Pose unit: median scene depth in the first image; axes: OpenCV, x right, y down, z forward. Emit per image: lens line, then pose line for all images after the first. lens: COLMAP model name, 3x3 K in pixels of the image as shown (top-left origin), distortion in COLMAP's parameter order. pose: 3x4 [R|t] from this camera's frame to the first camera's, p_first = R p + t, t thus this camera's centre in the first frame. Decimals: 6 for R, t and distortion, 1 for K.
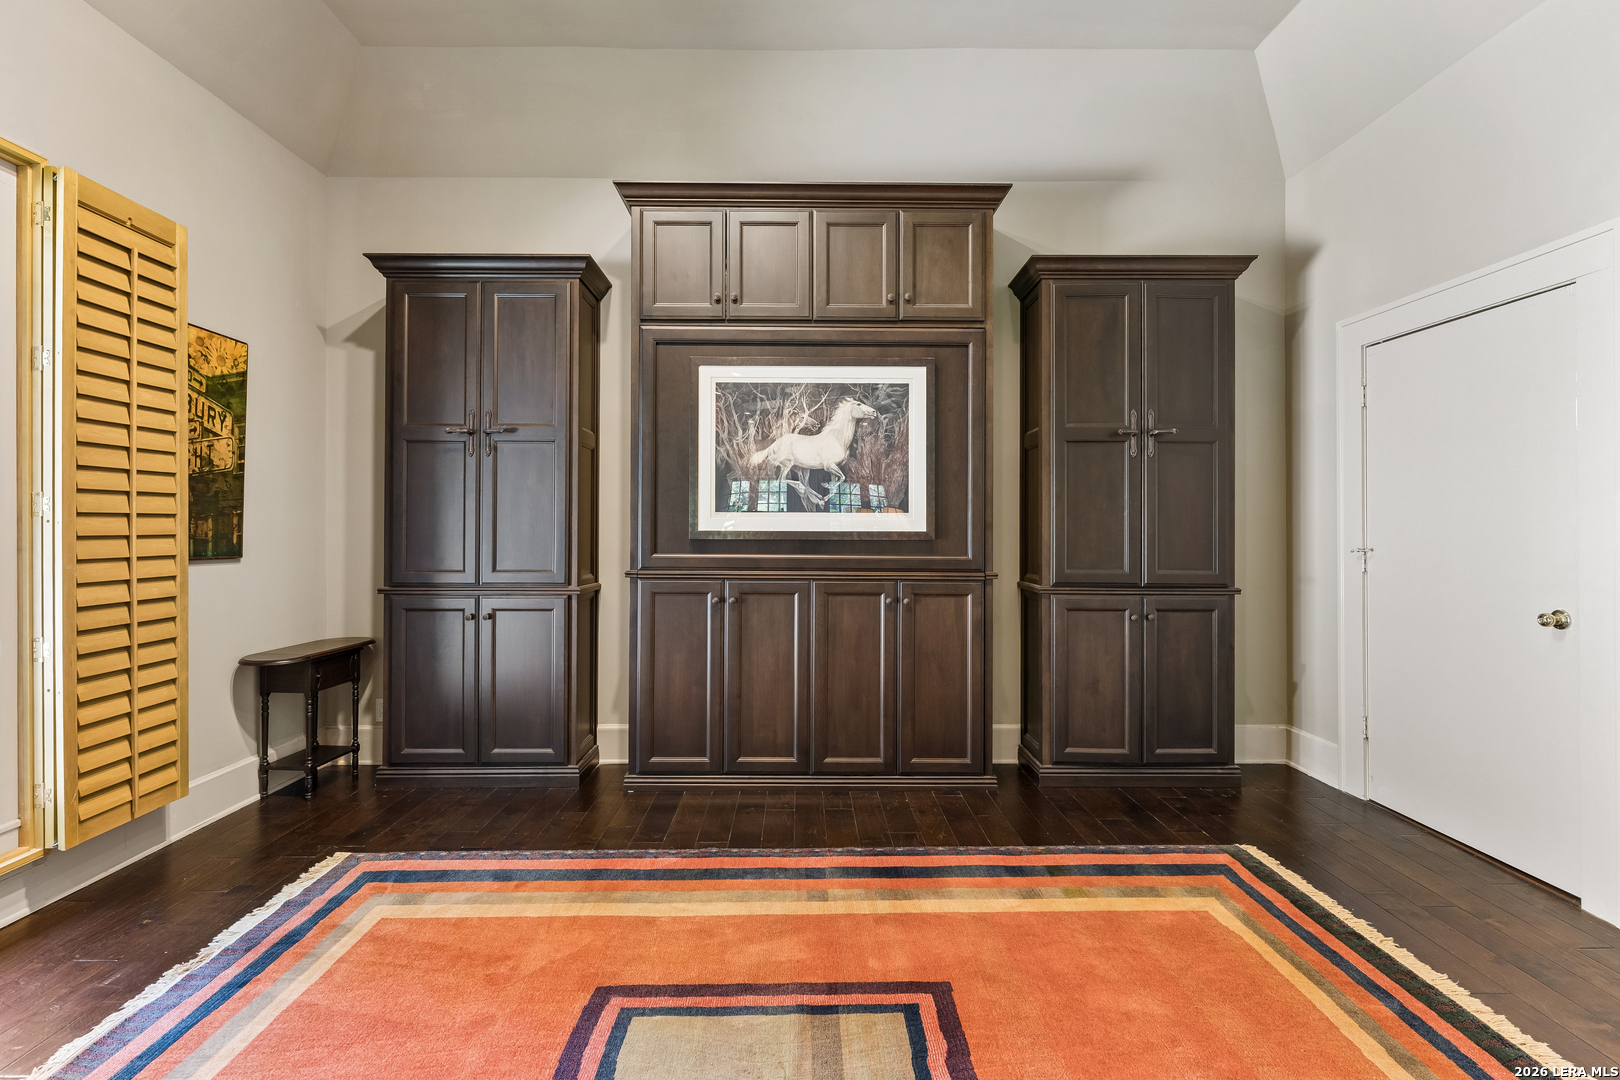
lens RADIAL K [[738.8, 0, 805.1], [0, 738.8, 527.3], [0, 0, 1]] dist [0.002805, -0.001452]
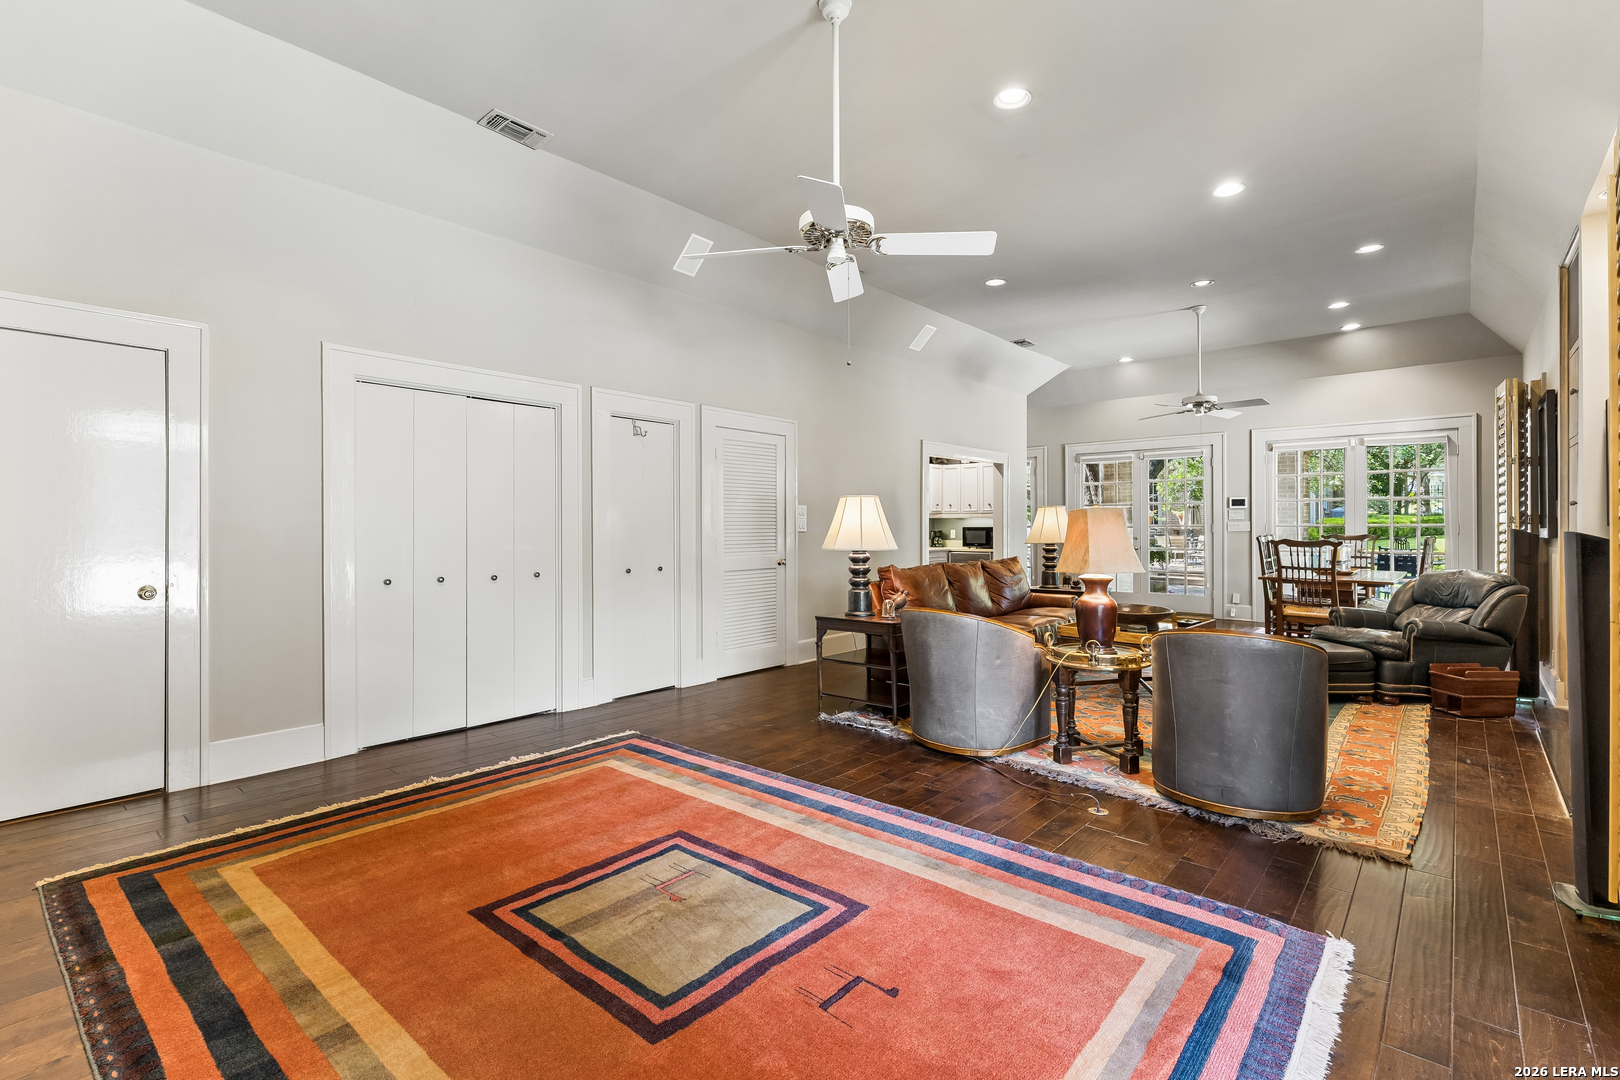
lens RADIAL K [[738.8, 0, 807.8], [0, 738.8, 520.1], [0, 0, 1]] dist [0.002805, -0.001452]
pose [[-0.750354, 0.001673, 0.661034, -0.570881], [-0.003224, 0.999976, -0.006190, -0.004940], [-0.661028, -0.006776, -0.750330, 0.875851]]
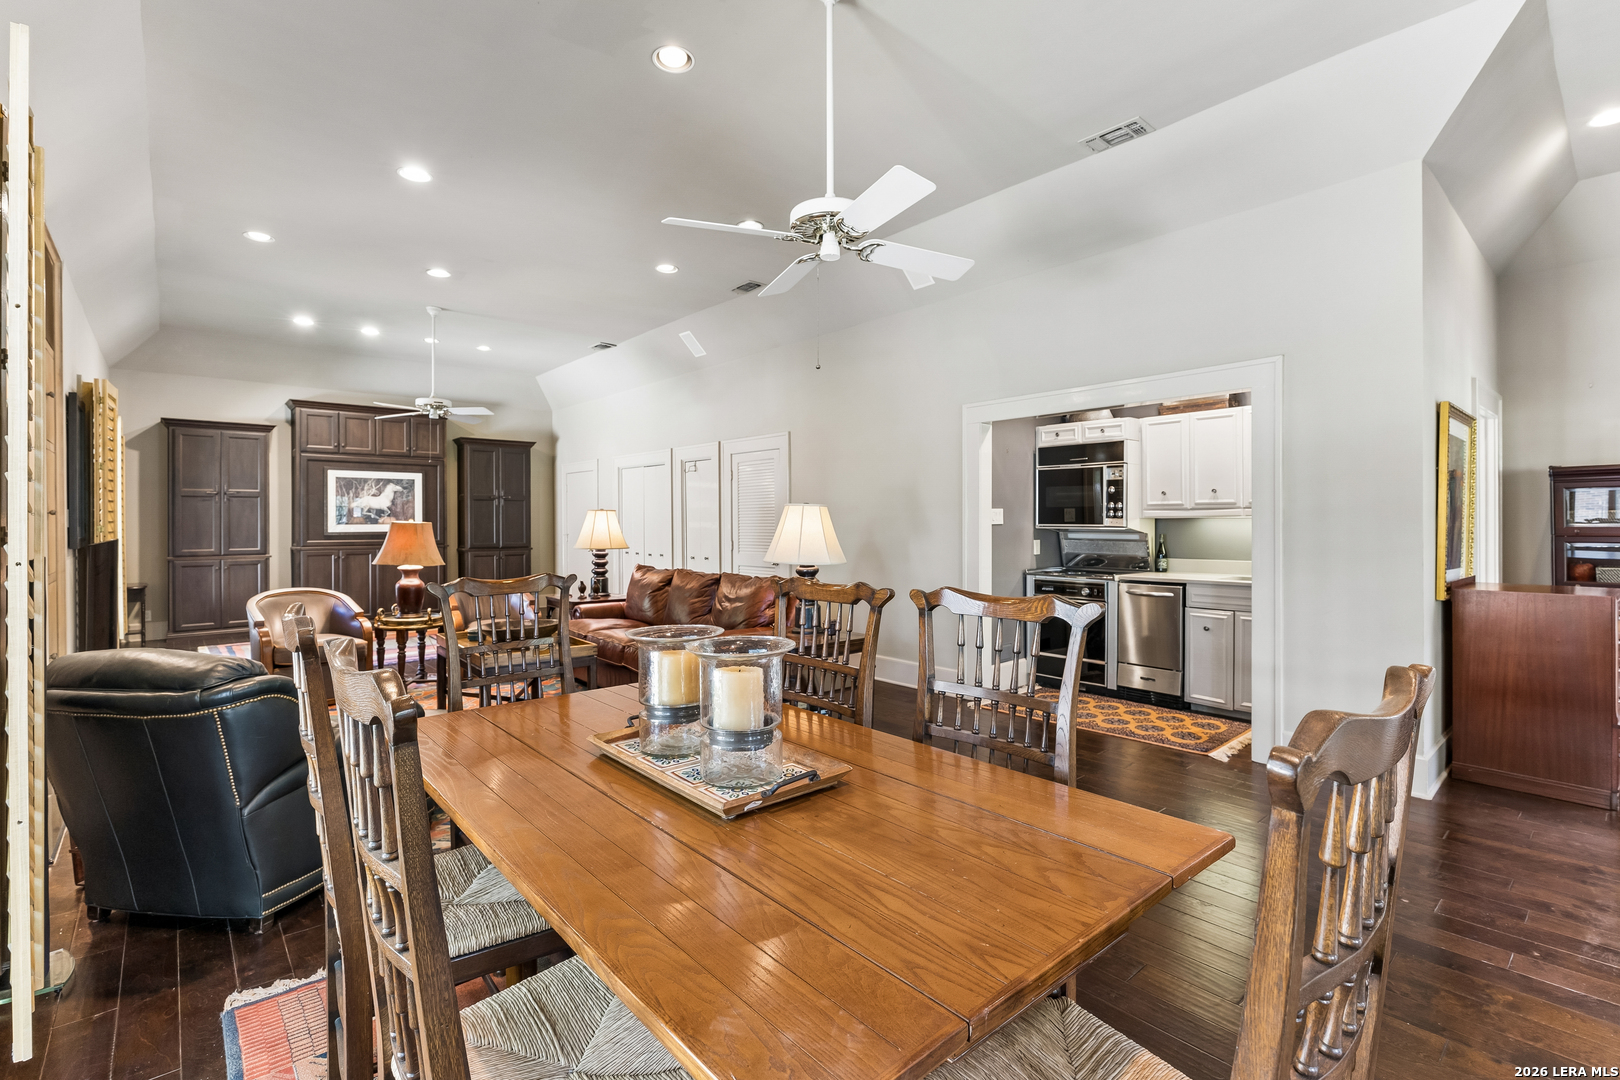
lens RADIAL K [[738.8, 0, 806.2], [0, 738.8, 516.2], [0, 0, 1]] dist [0.002805, -0.001452]
pose [[0.759254, -0.000665, 0.650794, -0.571953], [0.004823, 0.999978, -0.004604, -0.031066], [-0.650776, 0.006634, 0.759240, -2.153947]]
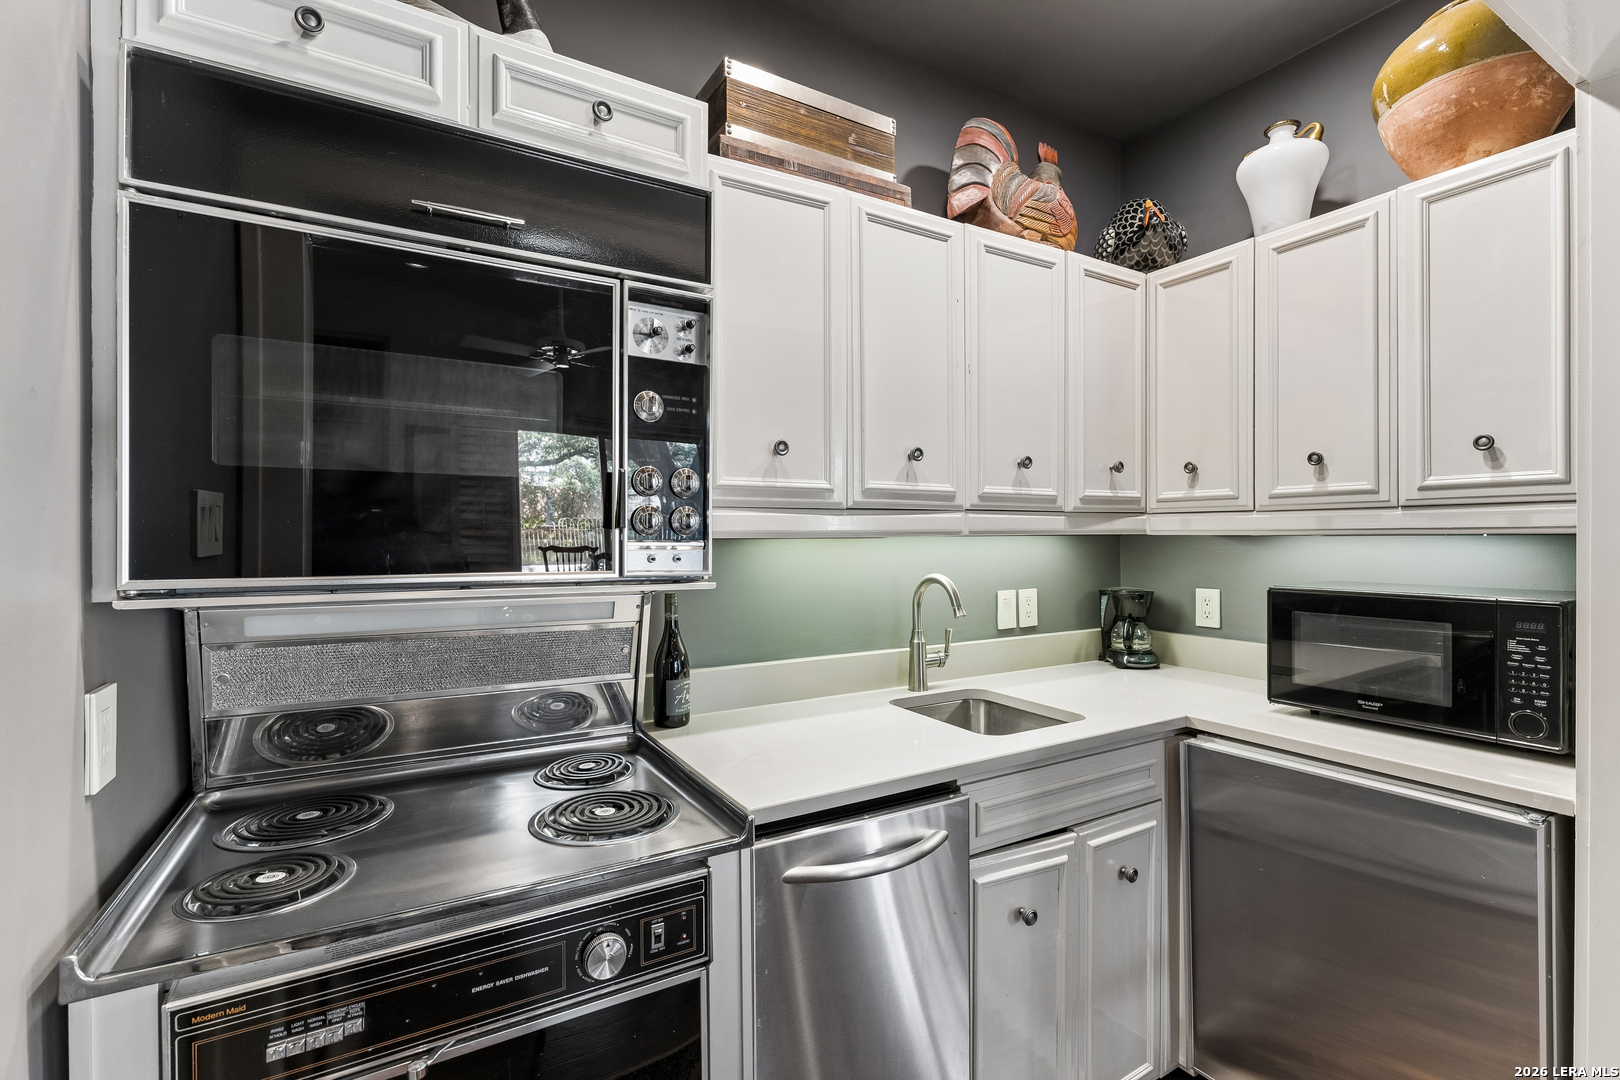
lens RADIAL K [[738.8, 0, 805.0], [0, 738.8, 534.8], [0, 0, 1]] dist [0.002805, -0.001452]
pose [[-0.514376, -0.000470, 0.857565, 0.661596], [0.000330, 1.000000, 0.000746, -0.033674], [-0.857565, 0.000667, -0.514375, -1.241665]]
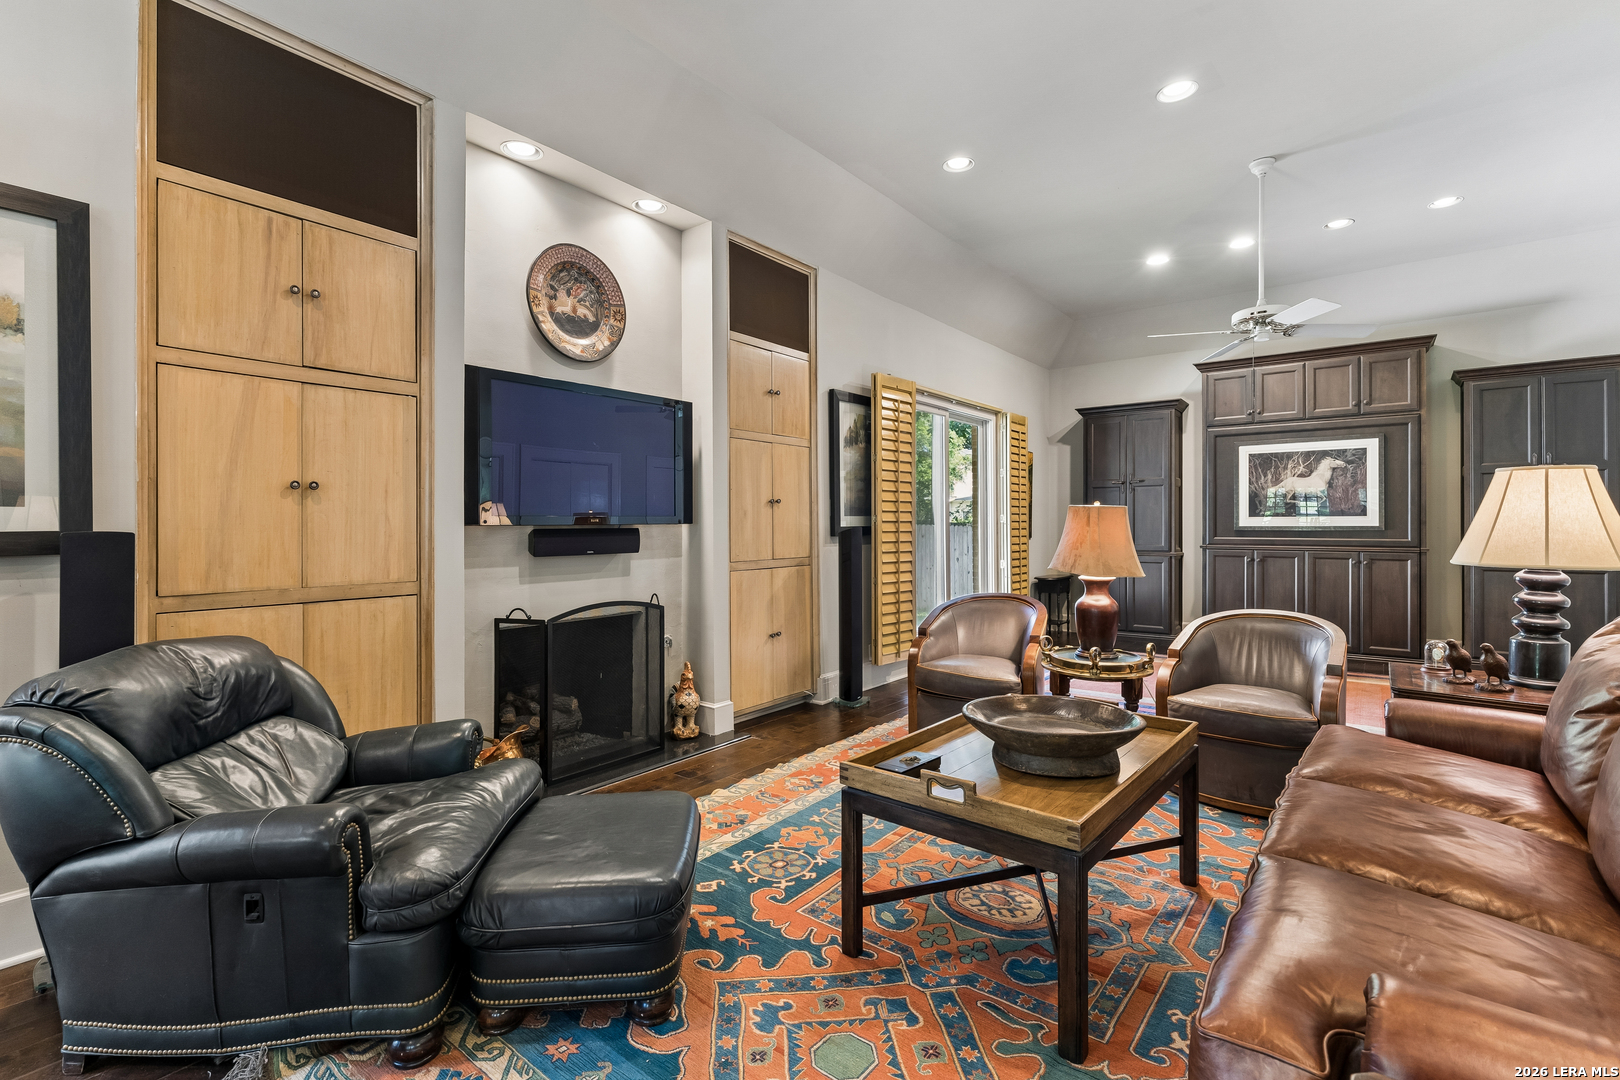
lens RADIAL K [[738.8, 0, 809.7], [0, 738.8, 527.1], [0, 0, 1]] dist [0.002805, -0.001452]
pose [[0.788924, -0.004633, -0.614473, 0.177972], [0.006668, 0.999977, 0.001021, -0.002971], [0.614454, -0.004903, 0.788937, -1.369868]]
